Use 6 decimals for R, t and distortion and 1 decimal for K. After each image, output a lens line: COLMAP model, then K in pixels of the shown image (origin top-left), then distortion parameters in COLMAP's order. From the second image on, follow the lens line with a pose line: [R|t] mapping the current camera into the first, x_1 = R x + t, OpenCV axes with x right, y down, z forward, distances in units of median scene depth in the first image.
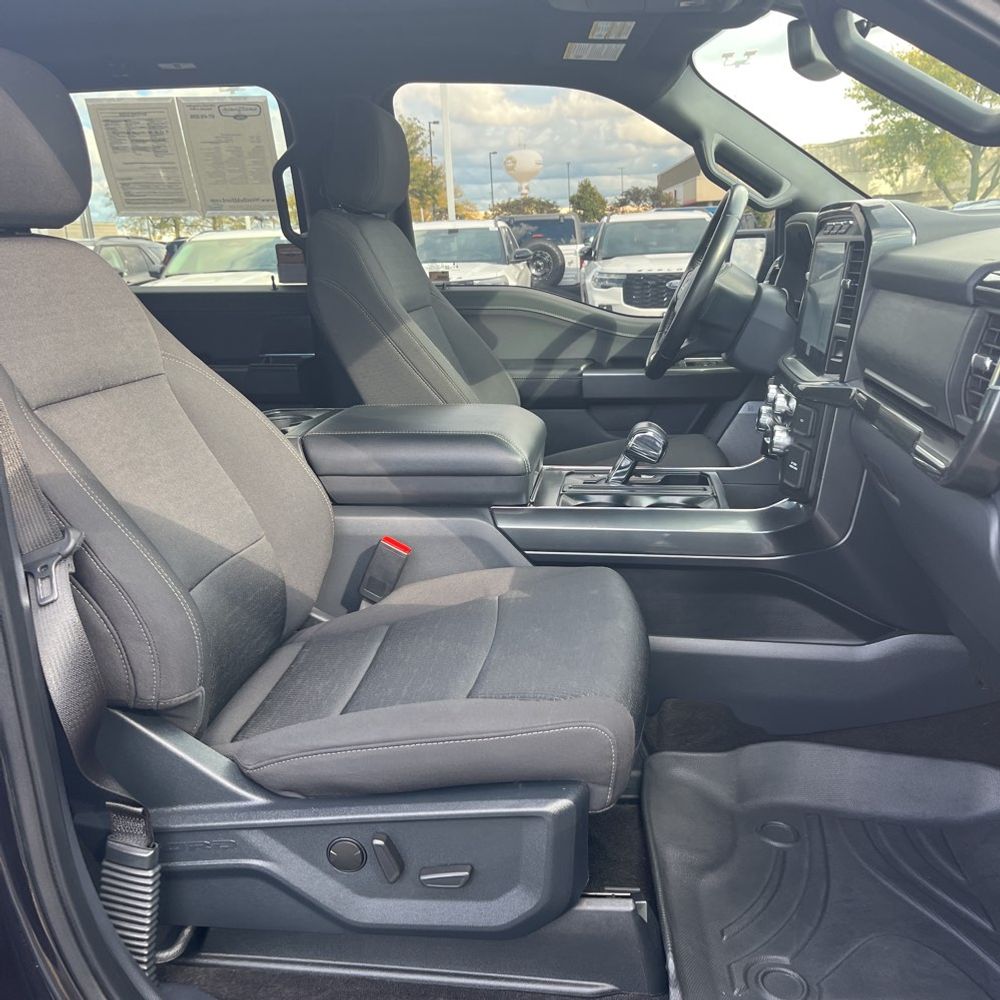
lens RADIAL K [[1027.8, 0, 502.3], [0, 1027.8, 502.0], [0, 0, 1]] dist [0.020364, 0.000000]
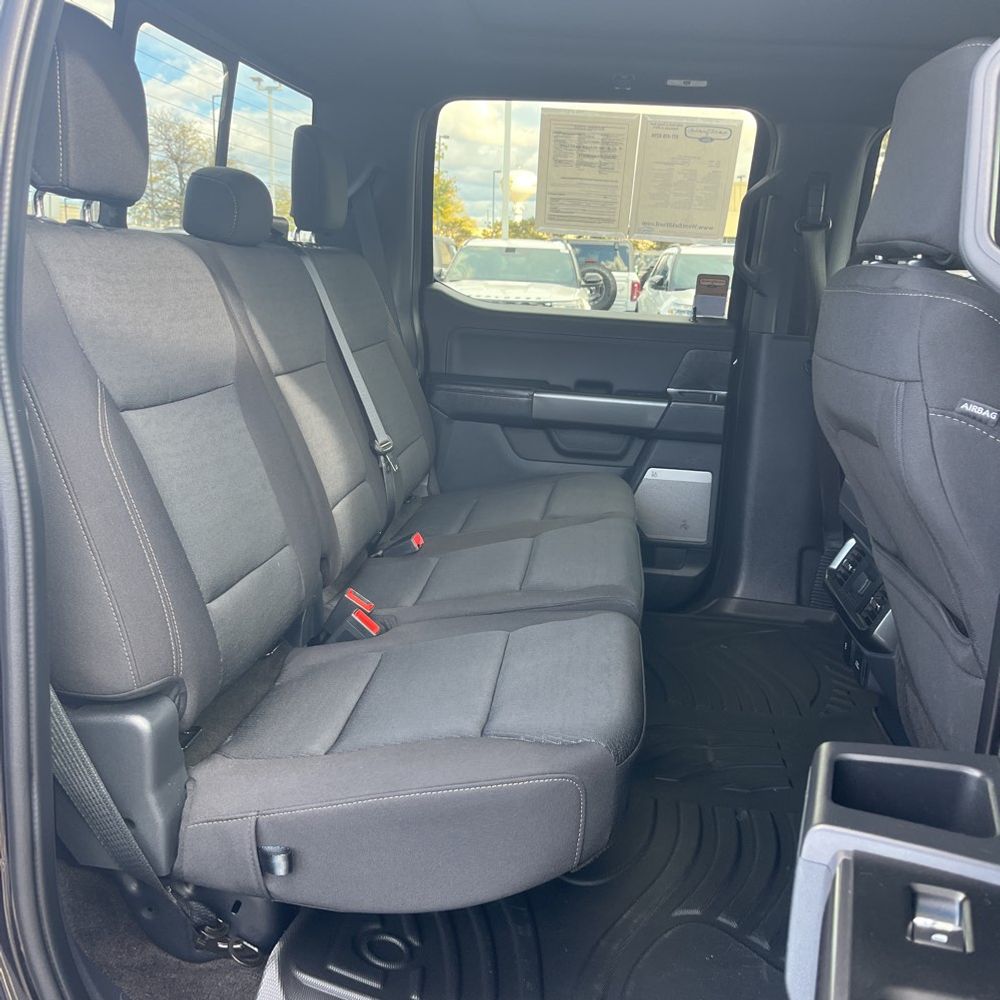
lens RADIAL K [[1027.8, 0, 500.0], [0, 1027.8, 493.3], [0, 0, 1]] dist [0.020364, 0.000000]
pose [[0.996930, 0.071146, 0.032688, -0.434005], [-0.070333, 0.997201, -0.025366, -0.012541], [-0.034401, 0.022989, 0.999144, 0.068347]]
